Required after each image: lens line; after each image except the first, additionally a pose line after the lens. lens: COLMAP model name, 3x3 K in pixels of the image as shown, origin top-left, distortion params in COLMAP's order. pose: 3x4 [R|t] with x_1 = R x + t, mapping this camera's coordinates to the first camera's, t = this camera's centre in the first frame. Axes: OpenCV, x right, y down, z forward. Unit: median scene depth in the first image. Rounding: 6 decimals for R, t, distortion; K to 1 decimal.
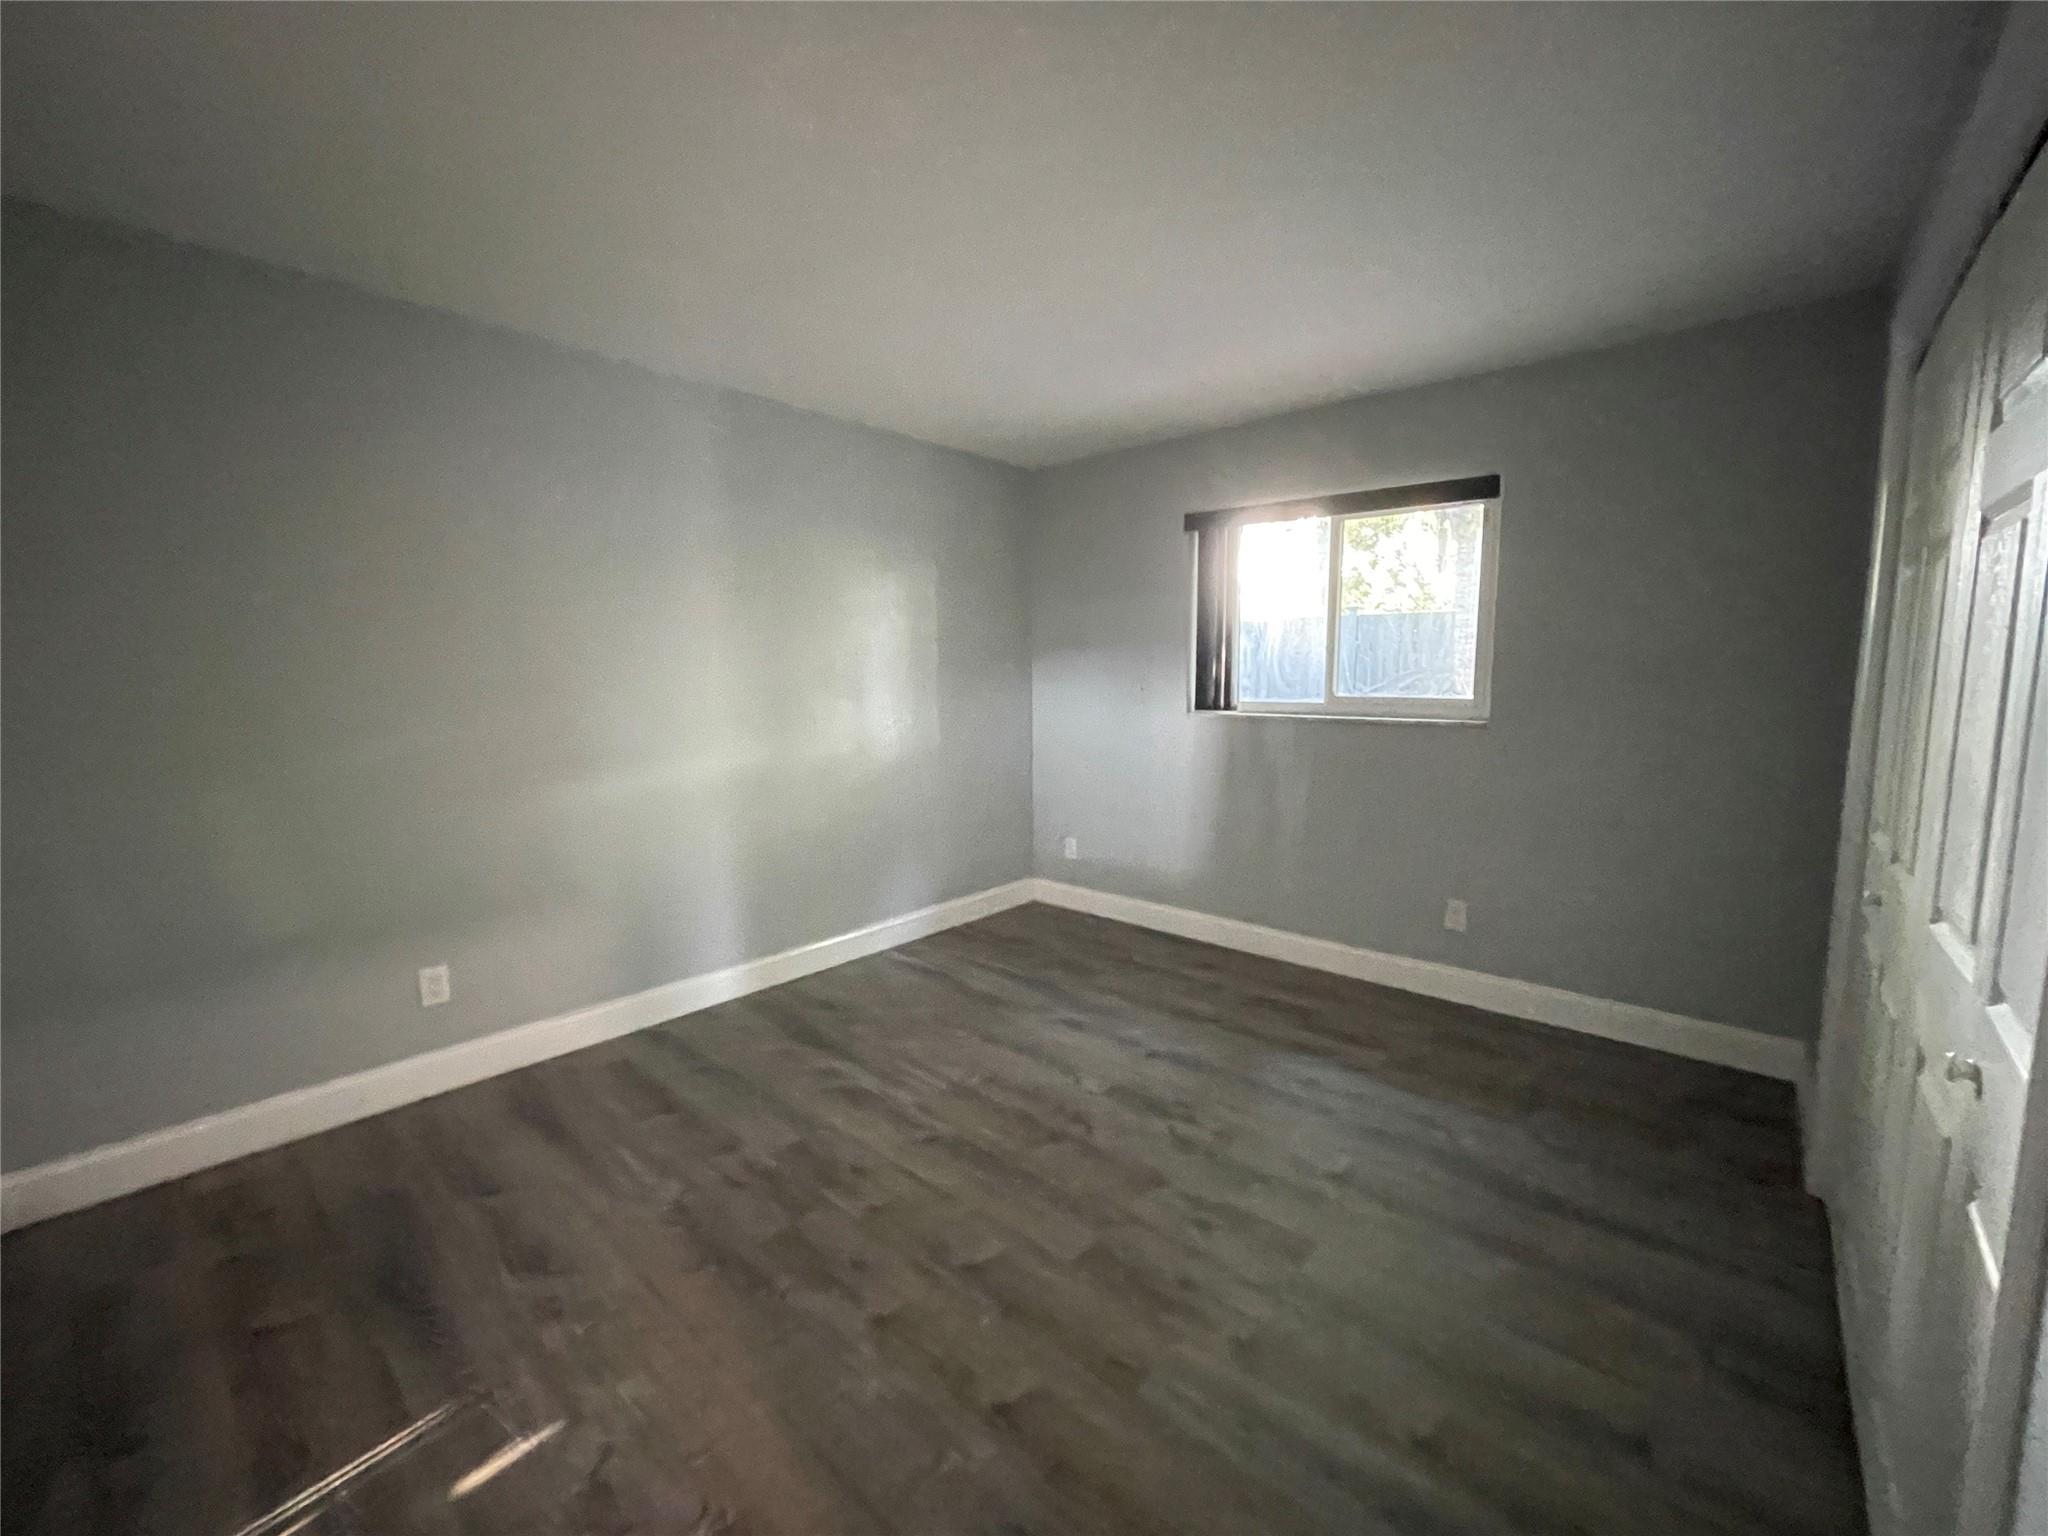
lens RADIAL K [[826.8, 0, 1019.8], [0, 826.8, 764.5], [0, 0, 1]] dist [-0.001256, 0.000521]
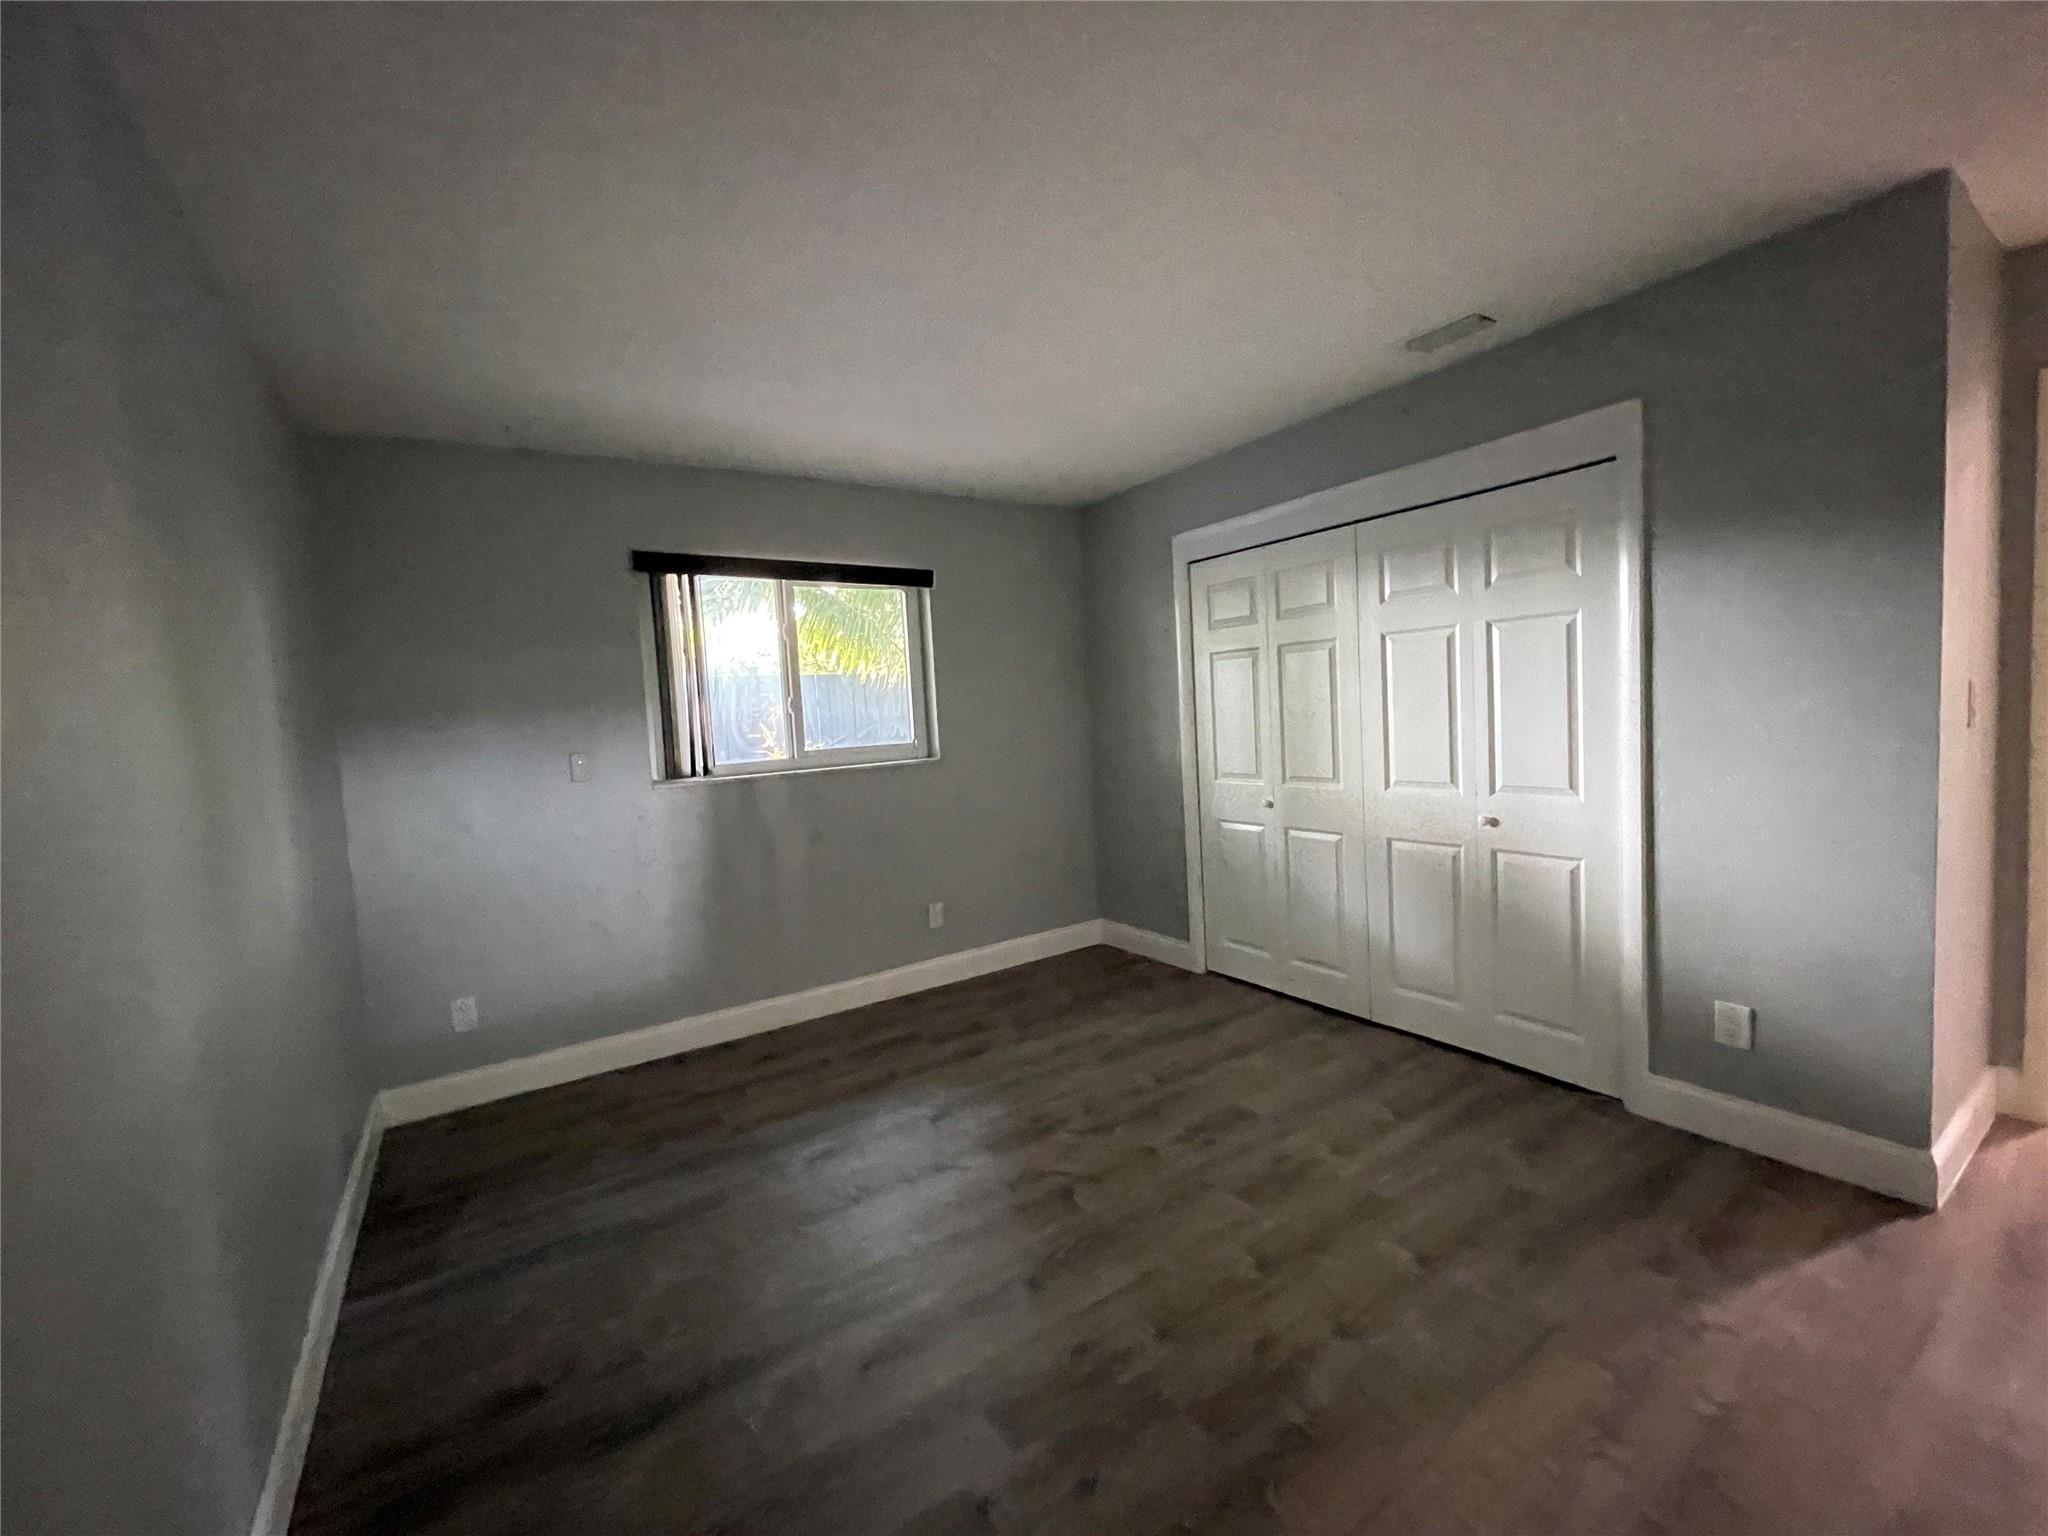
lens RADIAL K [[826.8, 0, 1019.8], [0, 826.8, 764.5], [0, 0, 1]] dist [-0.001256, 0.000521]
pose [[0.261283, -0.073092, 0.962491, -0.649806], [0.167727, 0.985398, 0.029299, -0.059197], [-0.950578, 0.153780, 0.269727, 0.539600]]
